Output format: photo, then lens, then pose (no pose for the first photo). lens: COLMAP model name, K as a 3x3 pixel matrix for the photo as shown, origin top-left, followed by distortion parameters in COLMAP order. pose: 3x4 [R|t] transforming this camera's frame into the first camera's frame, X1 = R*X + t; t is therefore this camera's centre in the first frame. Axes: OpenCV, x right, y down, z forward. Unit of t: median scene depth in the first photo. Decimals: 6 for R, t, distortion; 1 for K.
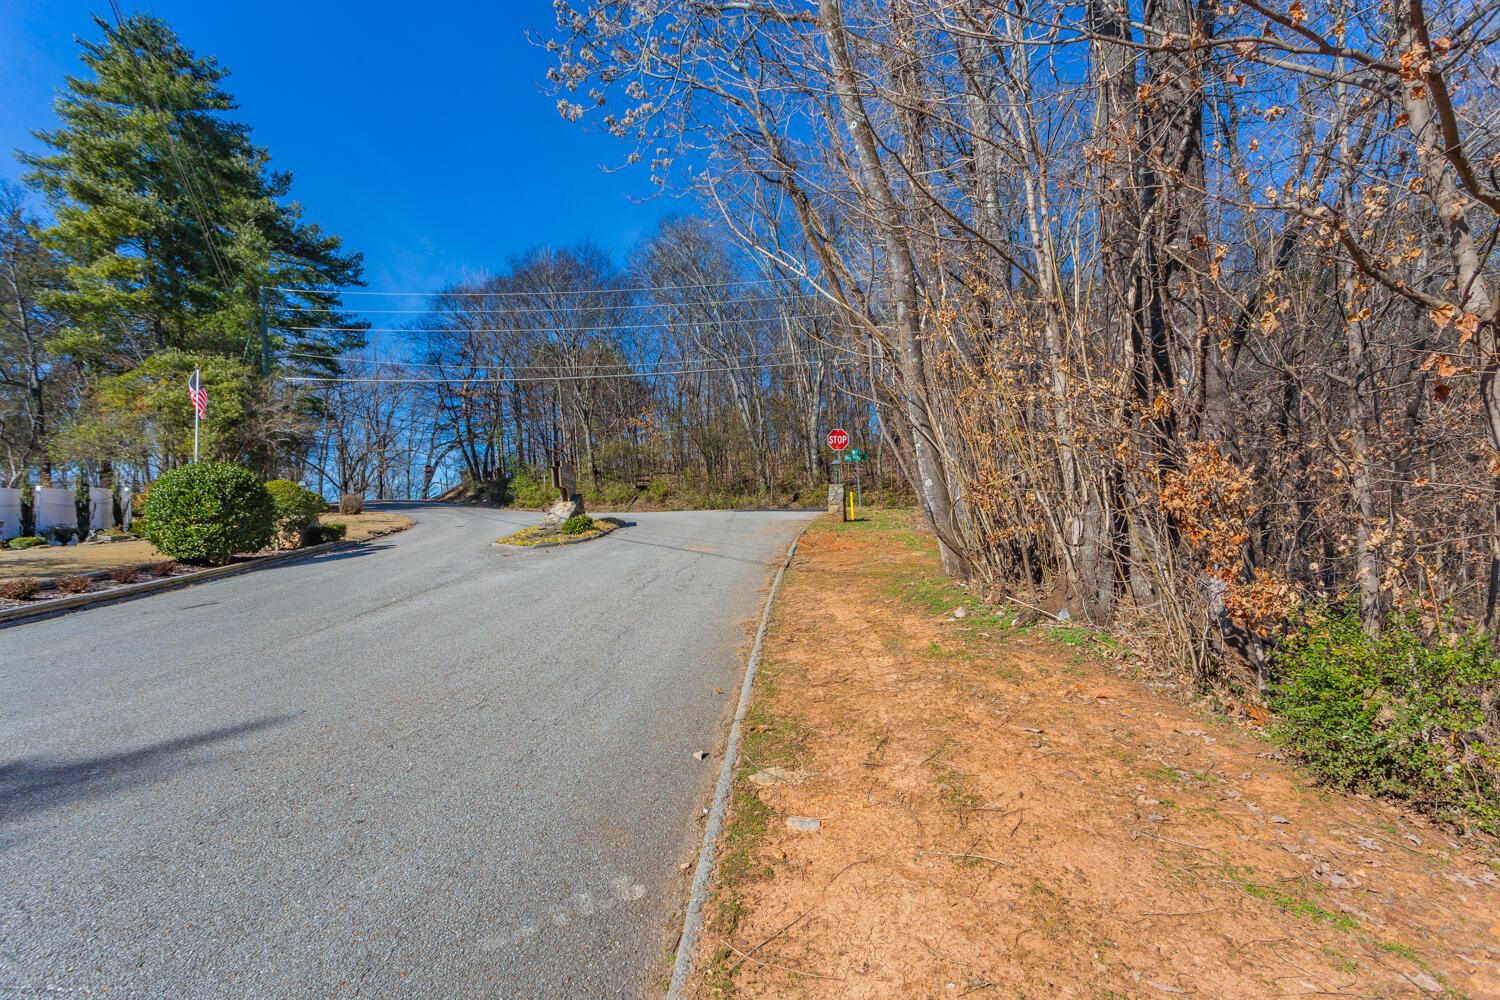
lens RADIAL K [[738.0, 0, 745.5], [0, 738.0, 503.8], [0, 0, 1]] dist [0.015801, 0.000101]
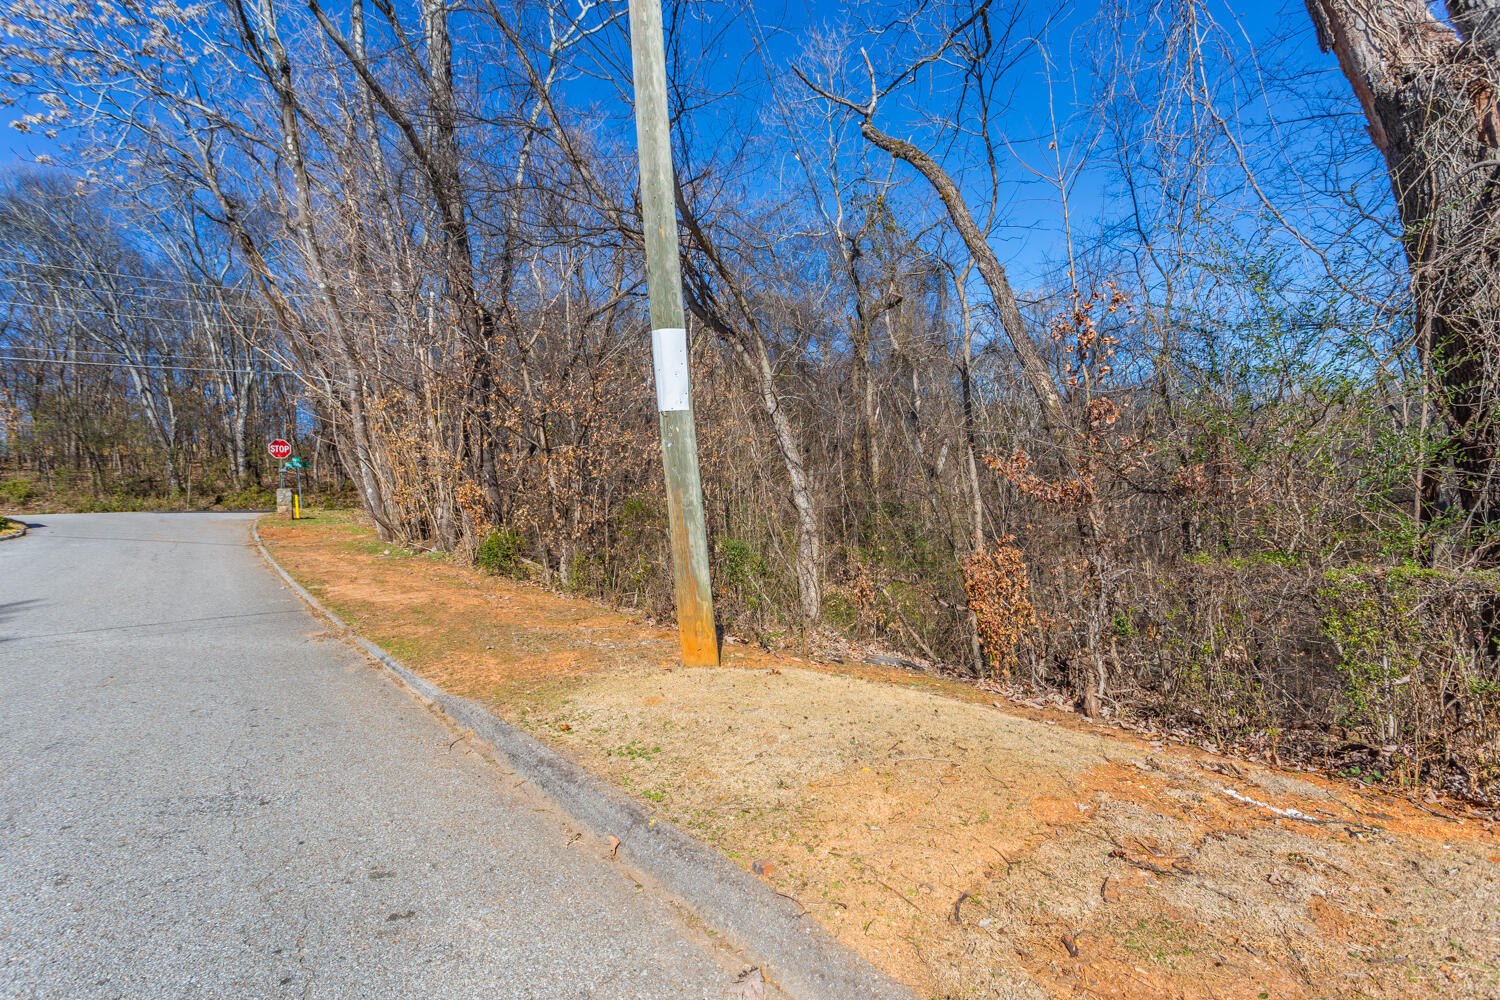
lens RADIAL K [[738.0, 0, 745.5], [0, 738.0, 503.8], [0, 0, 1]] dist [0.015801, 0.000101]
pose [[0.753338, 0.003772, 0.657623, -0.106477], [0.000803, 0.999978, -0.006656, 0.007009], [-0.657633, 0.005542, 0.753318, -0.409799]]
